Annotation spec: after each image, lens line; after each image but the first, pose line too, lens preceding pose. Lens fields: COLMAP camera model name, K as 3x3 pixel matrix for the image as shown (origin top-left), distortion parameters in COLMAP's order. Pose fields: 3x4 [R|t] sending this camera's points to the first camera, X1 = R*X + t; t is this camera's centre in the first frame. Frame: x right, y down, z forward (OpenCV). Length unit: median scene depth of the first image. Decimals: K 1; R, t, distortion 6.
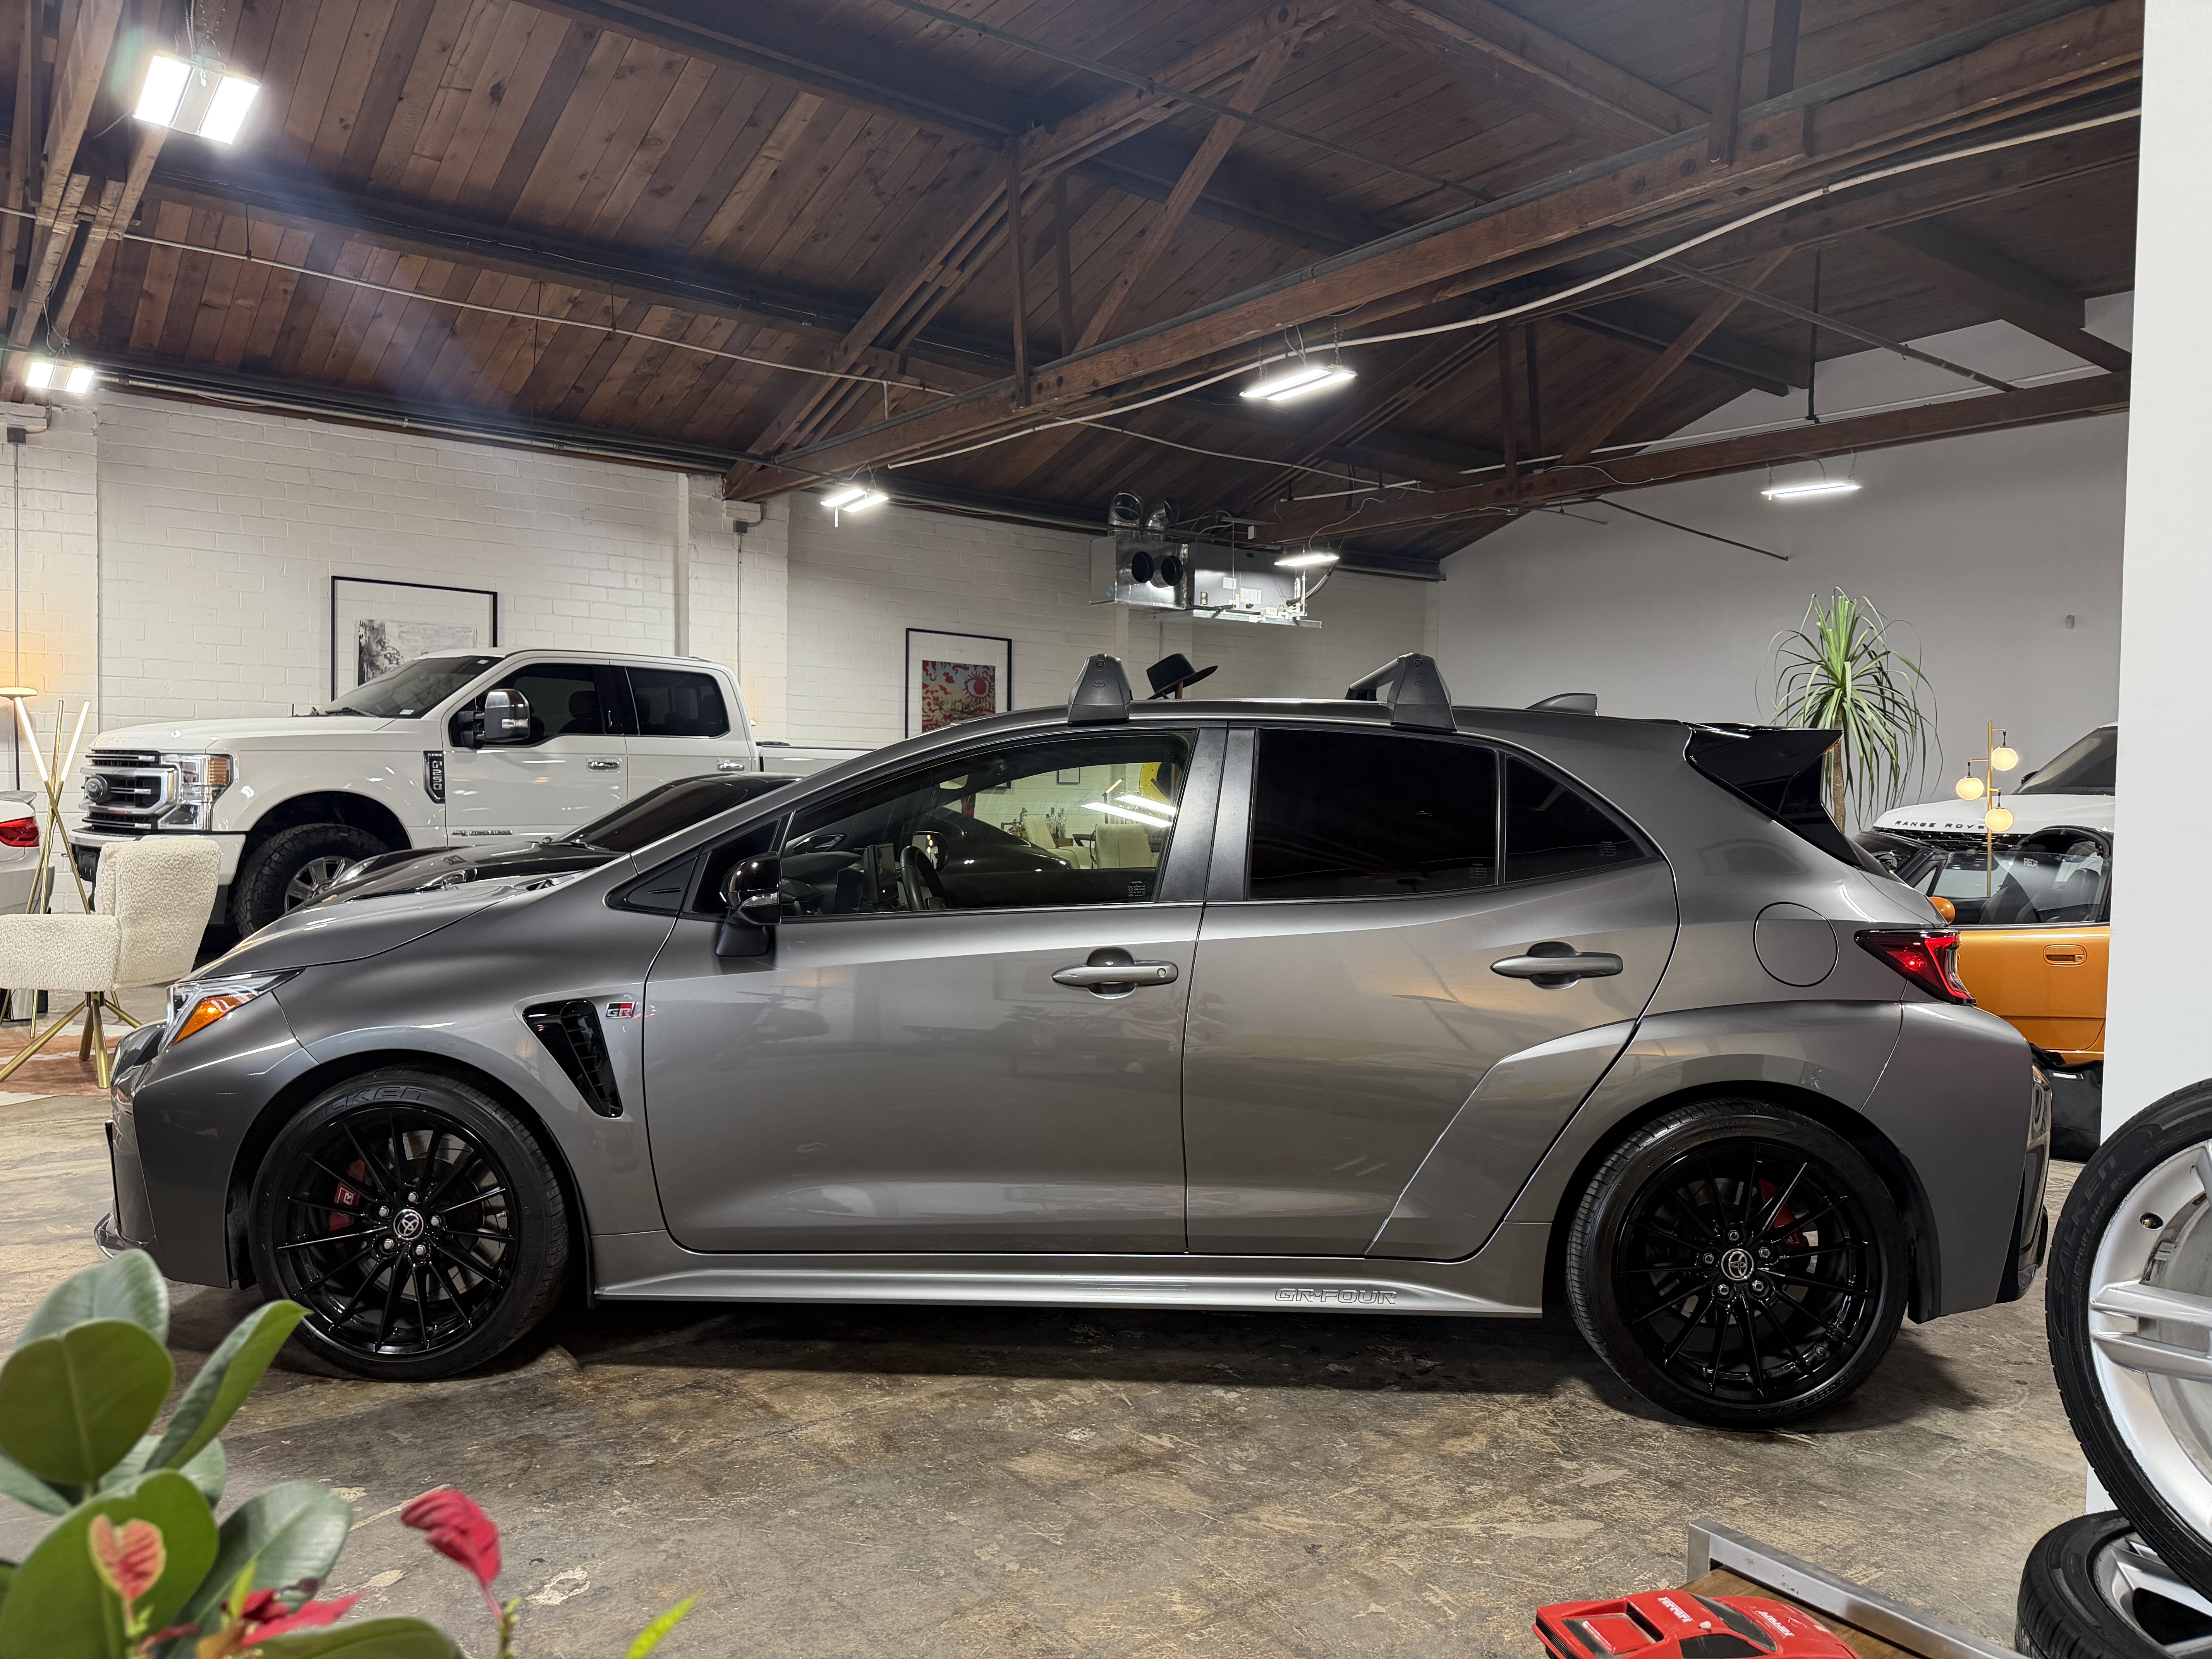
lens RADIAL K [[1575.0, 0, 1115.1], [0, 1575.0, 824.9], [0, 0, 1]] dist [0.105112, -0.133998]
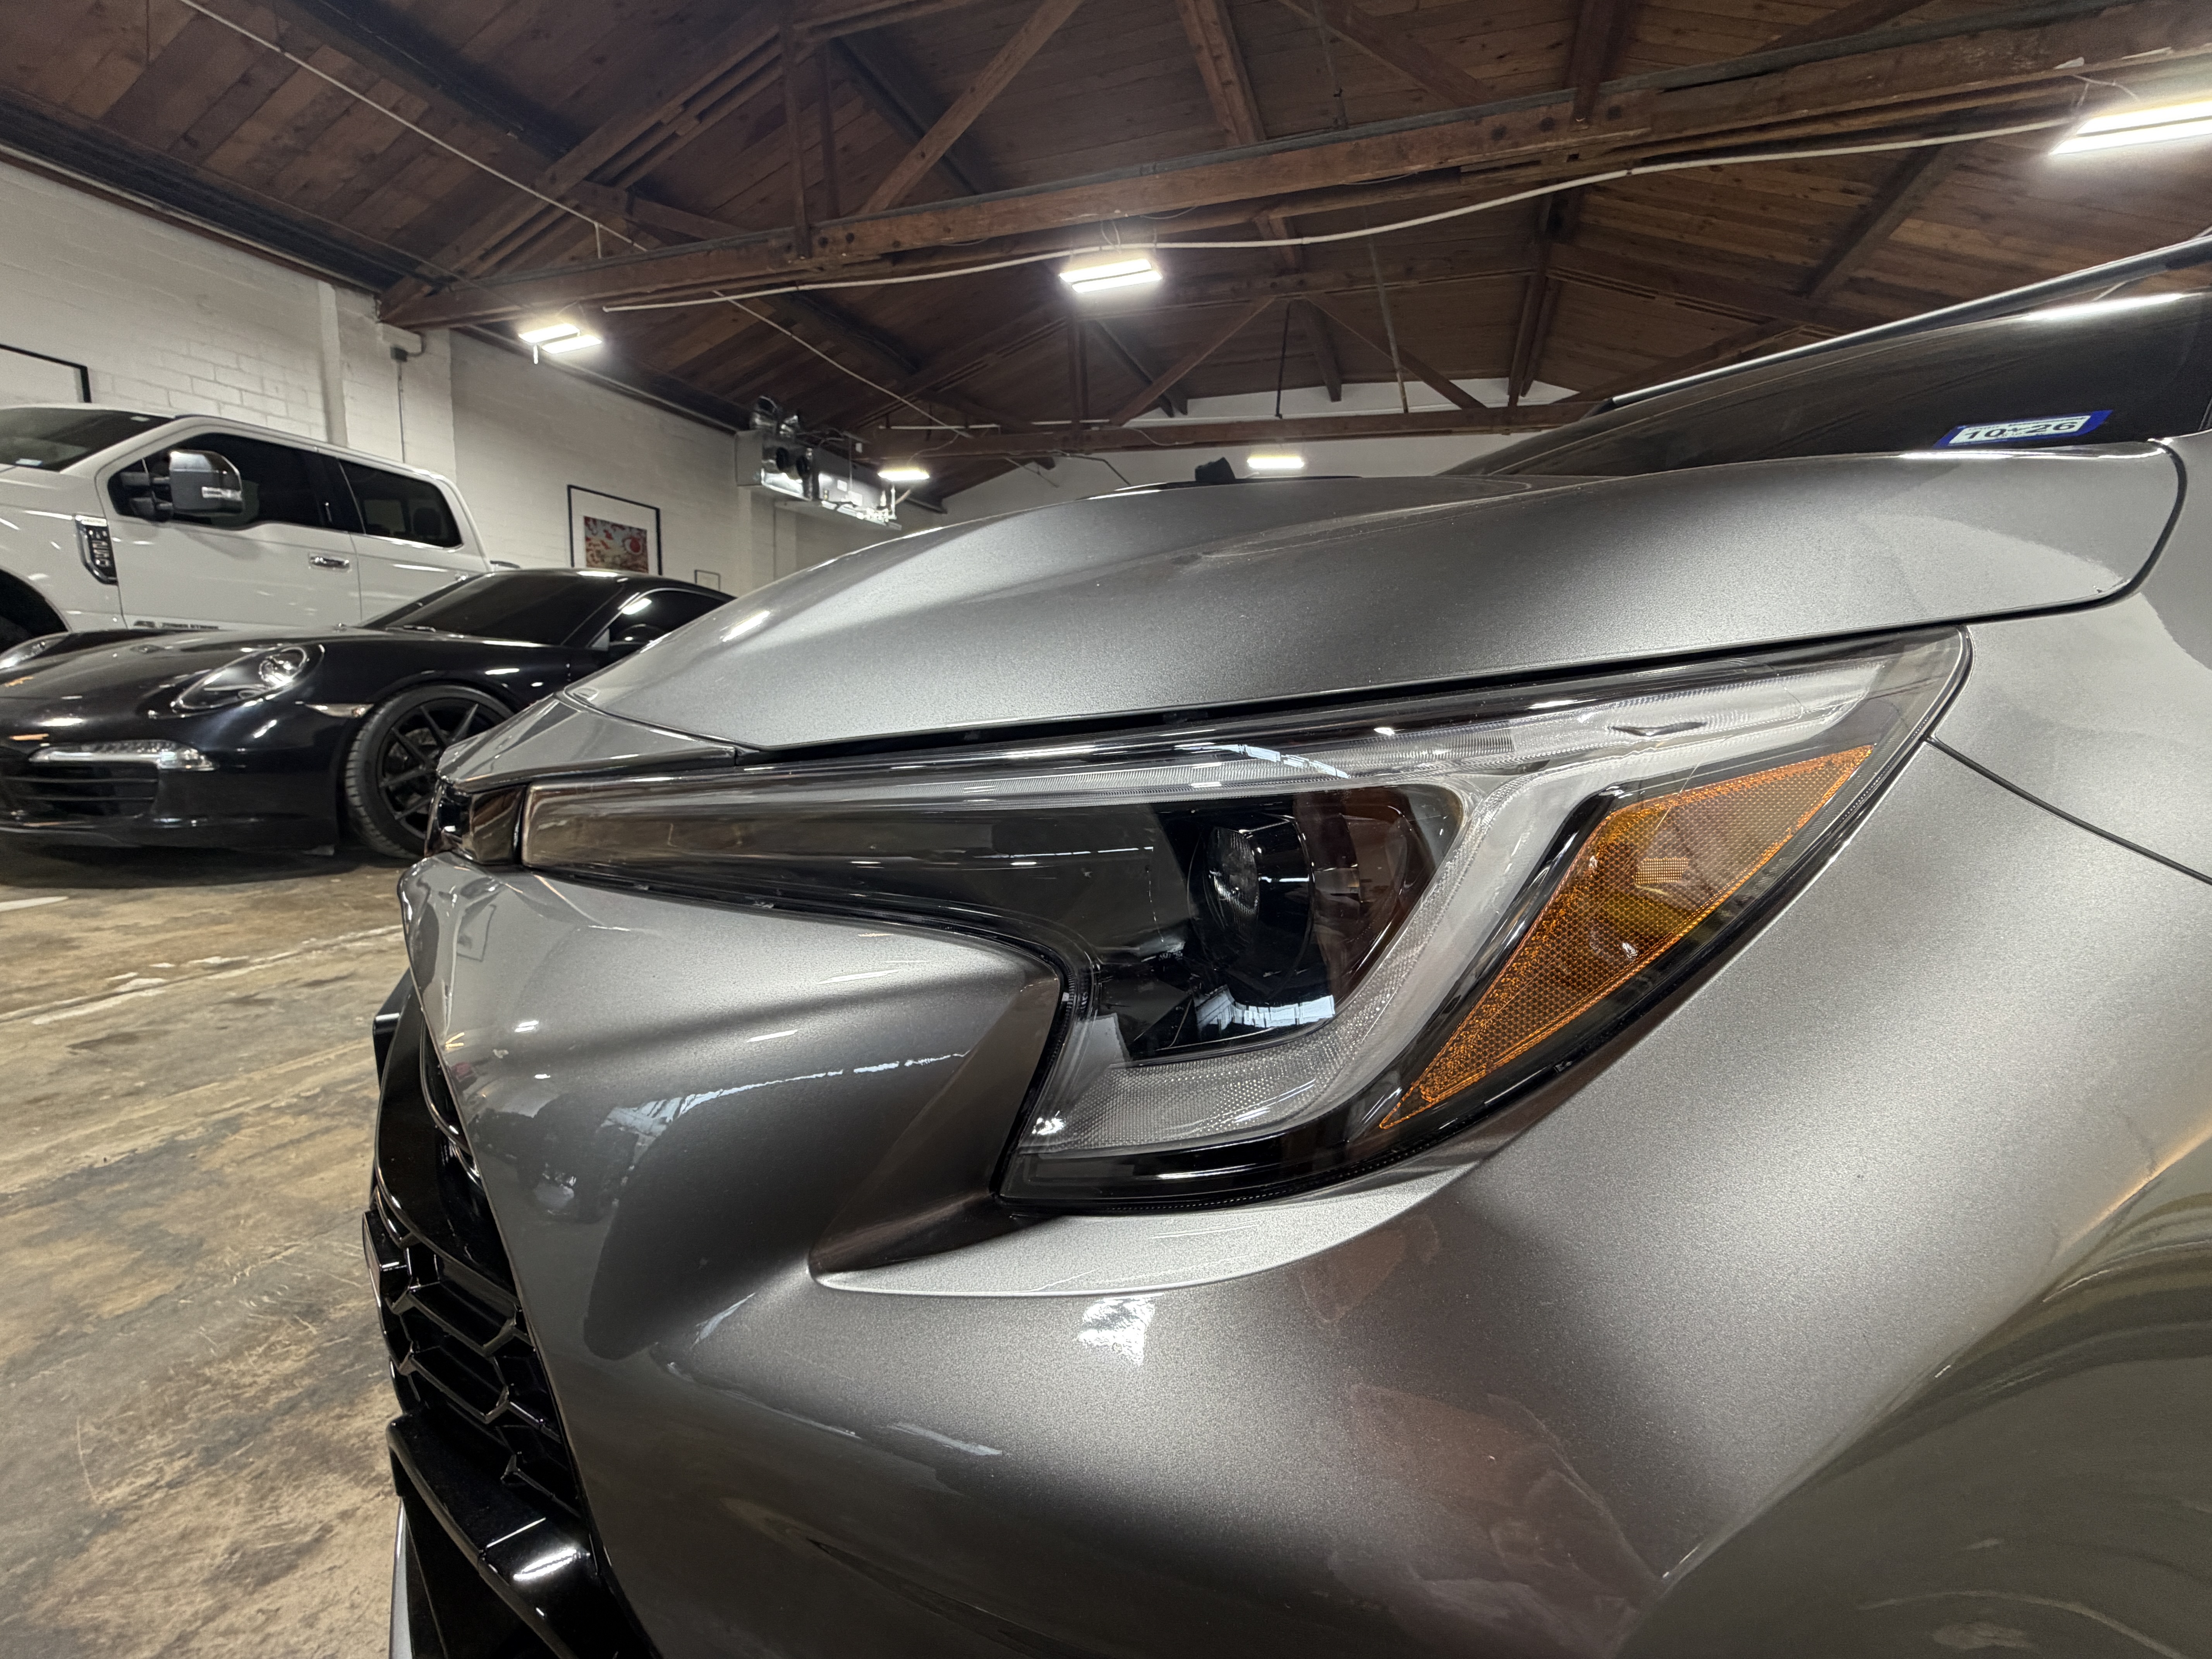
lens RADIAL K [[890.1, 0, 1096.7], [0, 890.1, 831.3], [0, 0, 1]] dist [-0.000251, 0.000689]
pose [[0.854918, -0.058836, 0.515416, -0.201432], [-0.019423, 0.989221, 0.145137, 0.031103], [-0.518400, -0.134091, 0.844560, 0.289088]]
